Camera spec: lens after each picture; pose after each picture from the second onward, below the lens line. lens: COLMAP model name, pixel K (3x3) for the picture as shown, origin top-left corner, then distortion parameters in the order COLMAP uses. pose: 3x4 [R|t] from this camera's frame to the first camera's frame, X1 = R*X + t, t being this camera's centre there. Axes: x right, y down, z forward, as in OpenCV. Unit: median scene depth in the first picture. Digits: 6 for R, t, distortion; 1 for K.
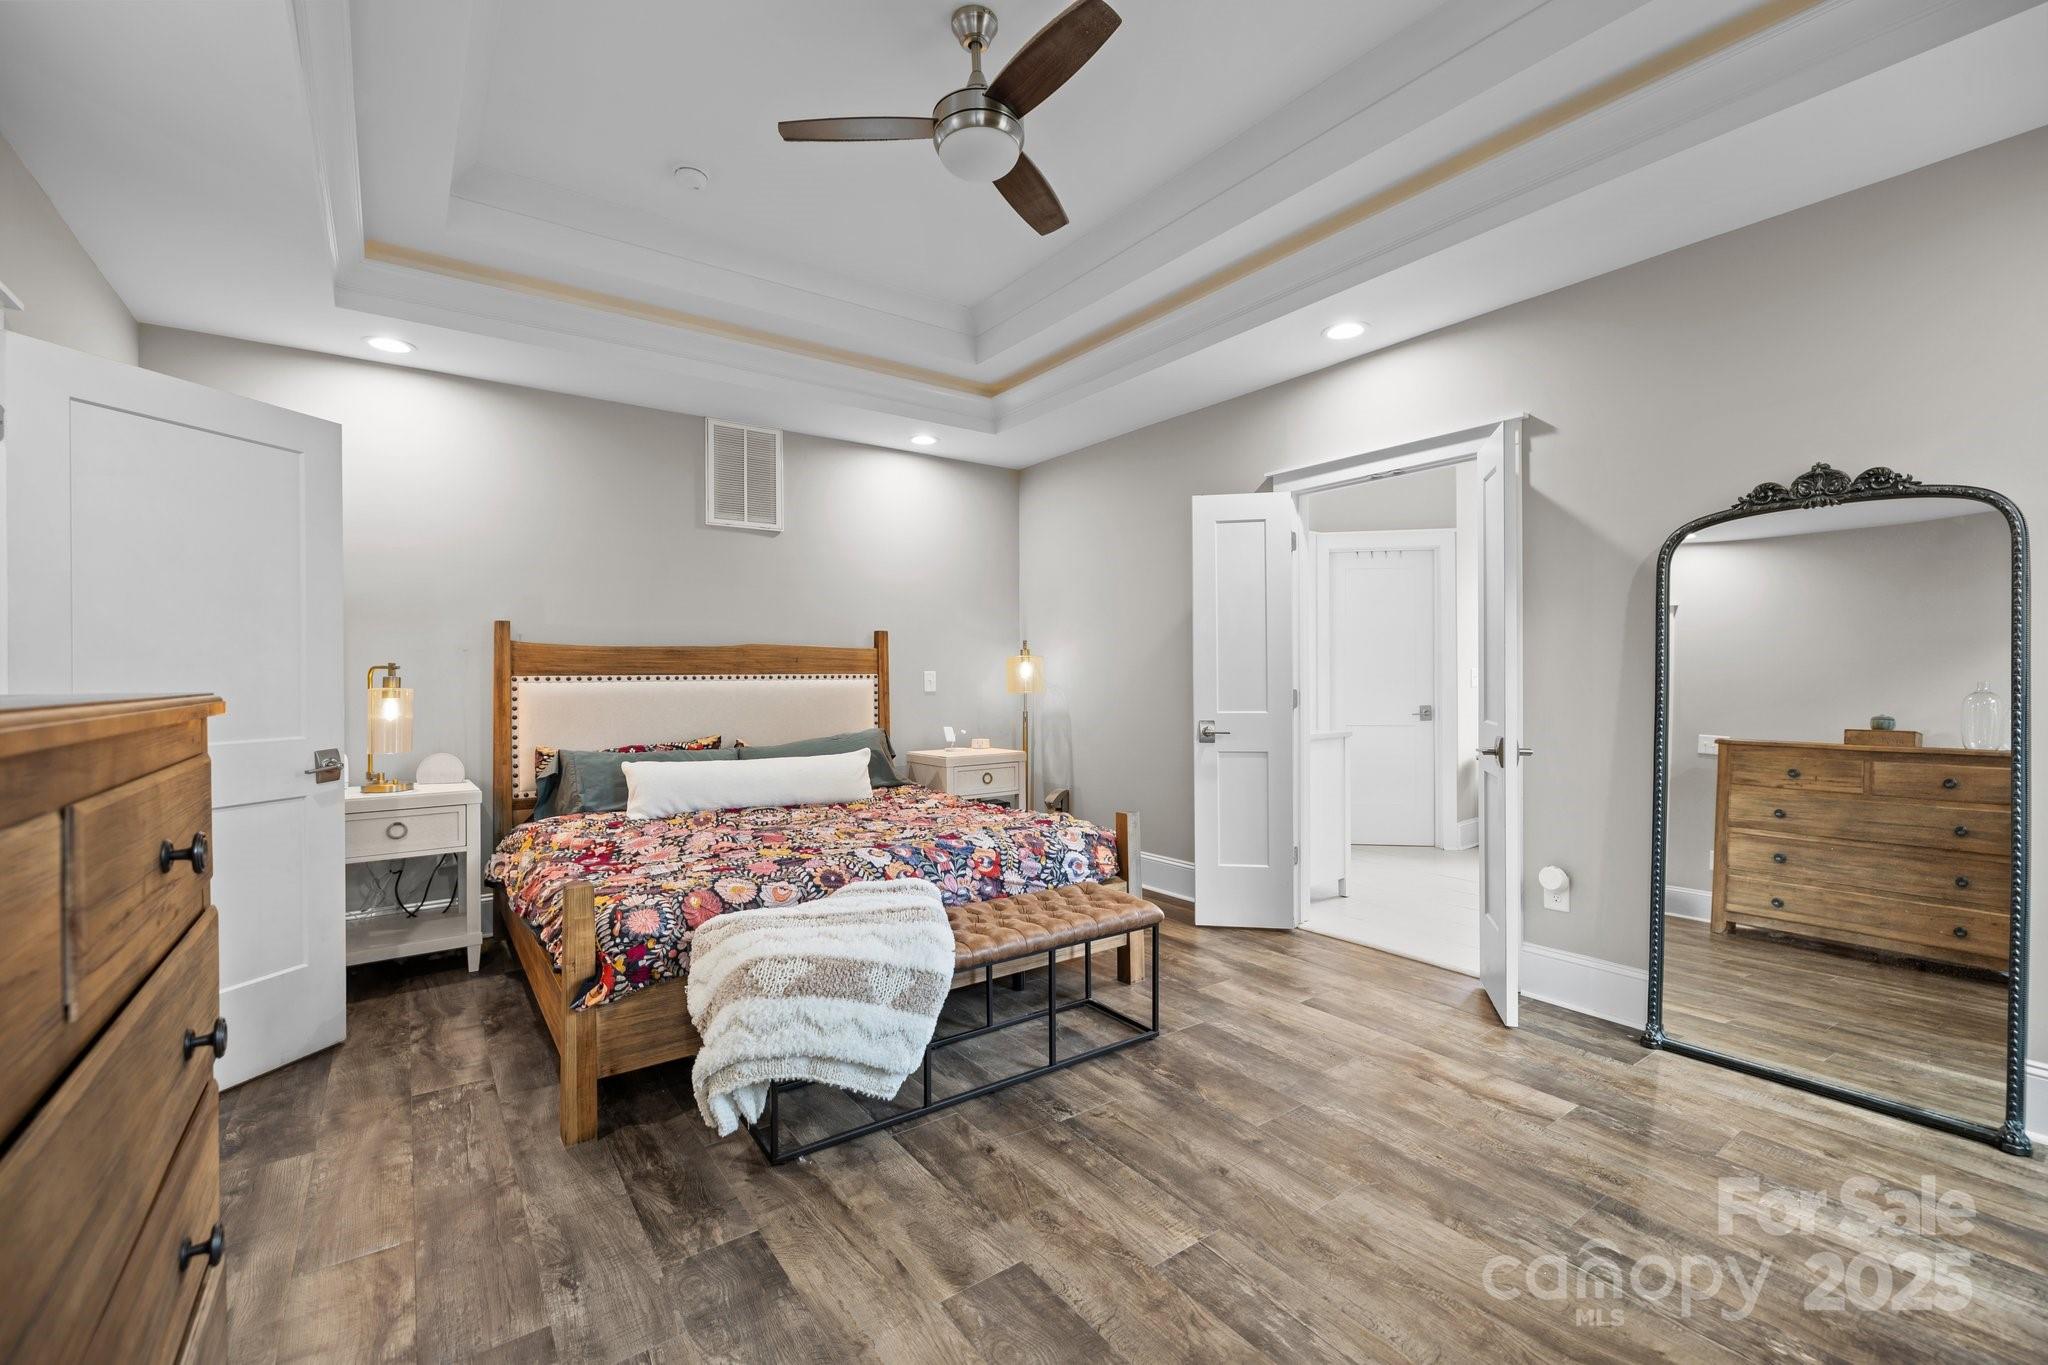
lens RADIAL K [[865.3, 0, 1007.2], [0, 865.3, 648.9], [0, 0, 1]] dist [0.004722, -0.003249]
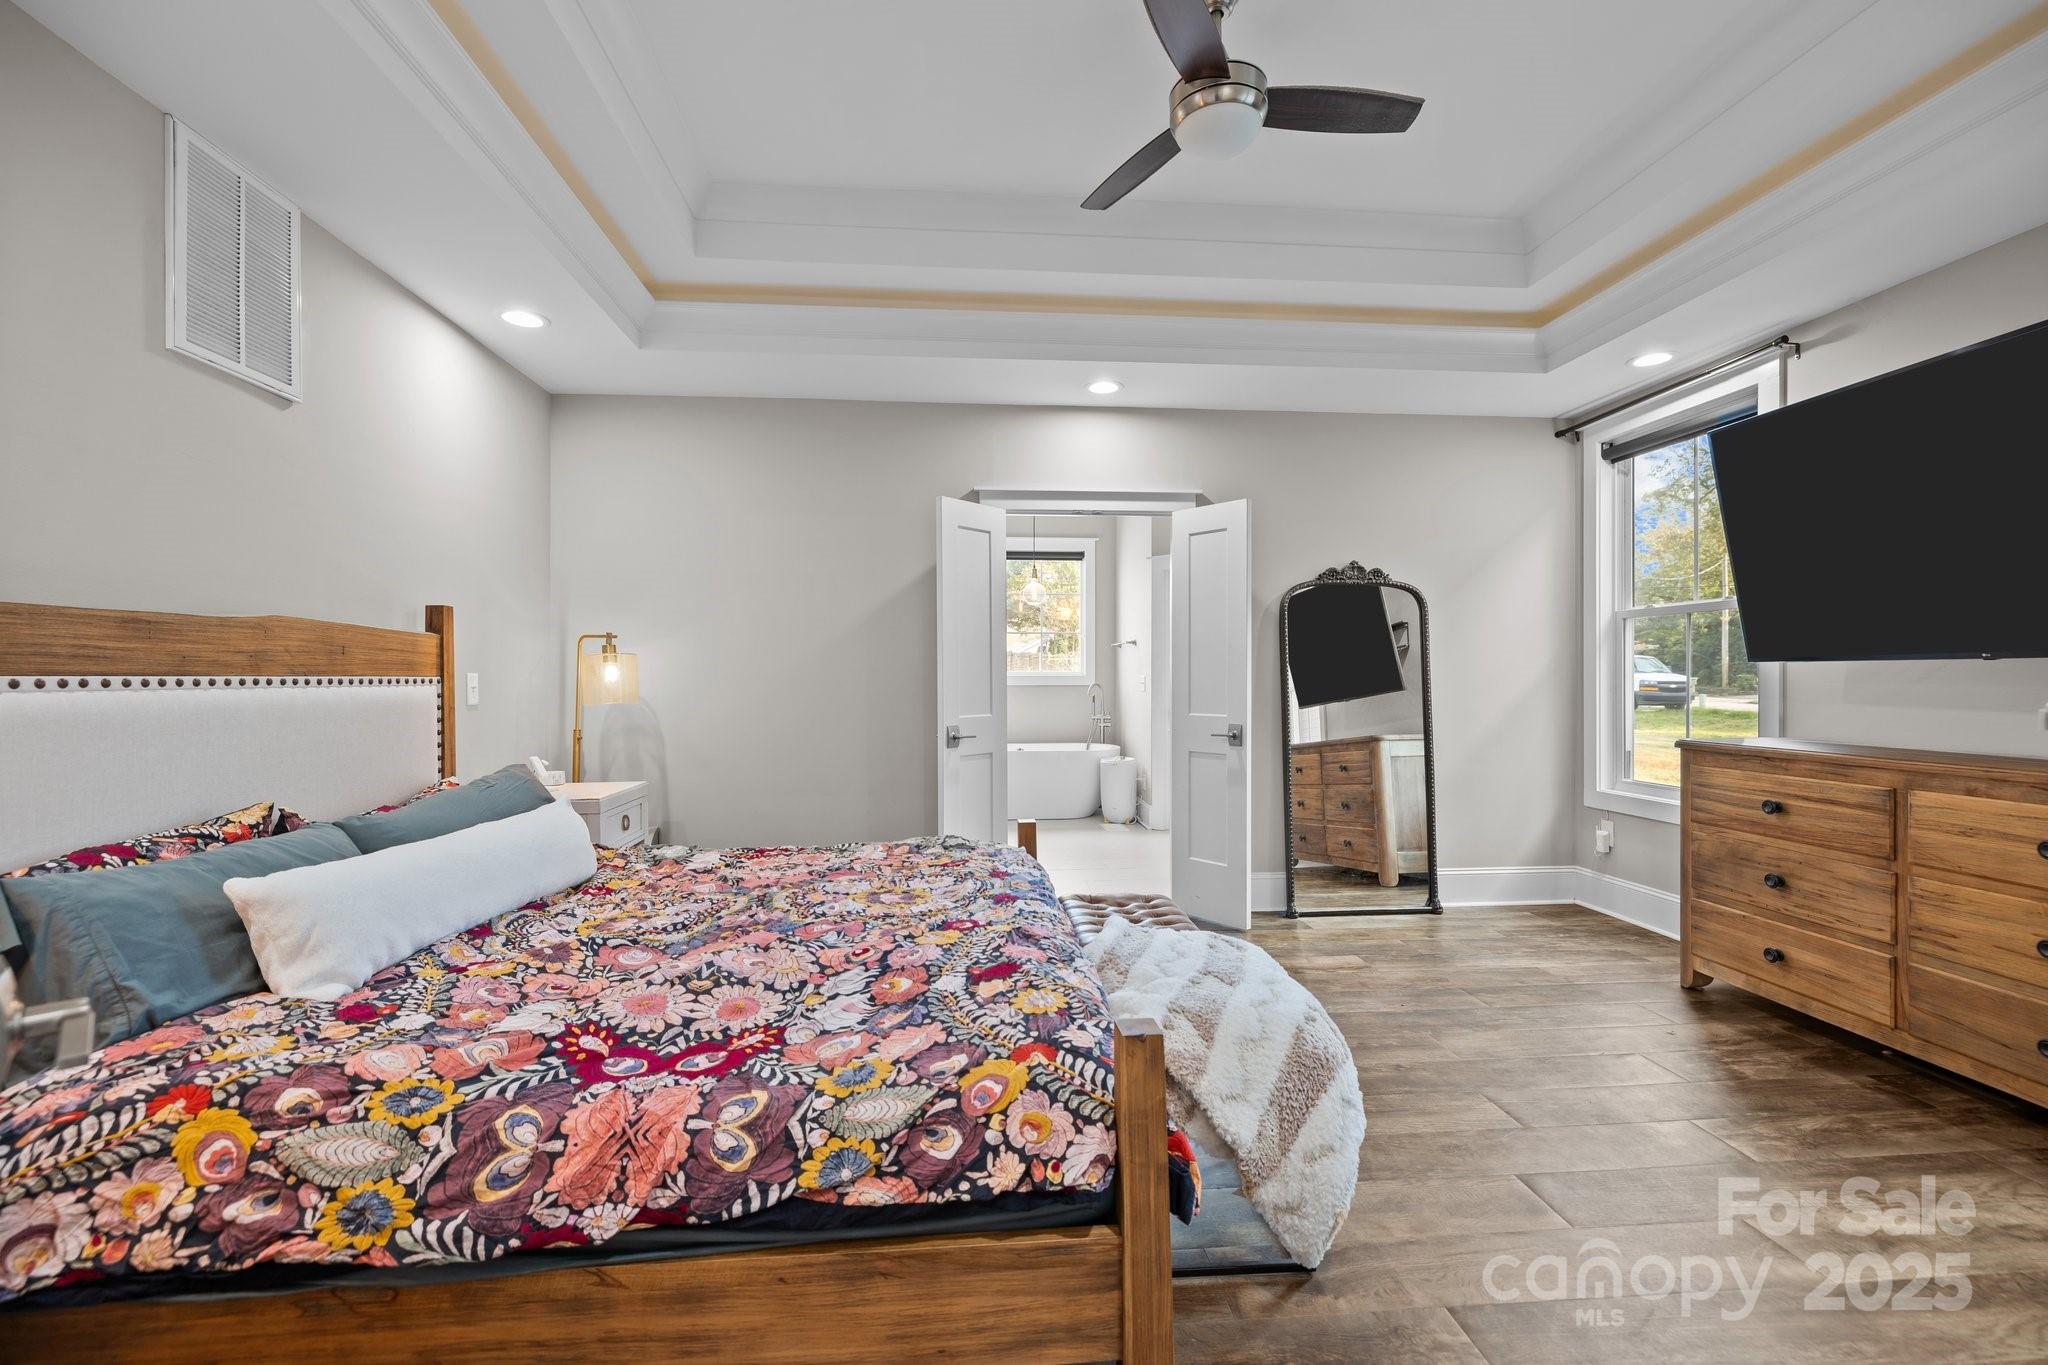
lens RADIAL K [[871.7, 0, 1013.4], [0, 871.7, 654.6], [0, 0, 1]] dist [0.002644, 0.000439]
pose [[0.505390, 0.027768, 0.862444, -0.534154], [-0.025099, 0.999532, -0.017473, 0.015742], [-0.862526, -0.012816, 0.505850, 0.391673]]
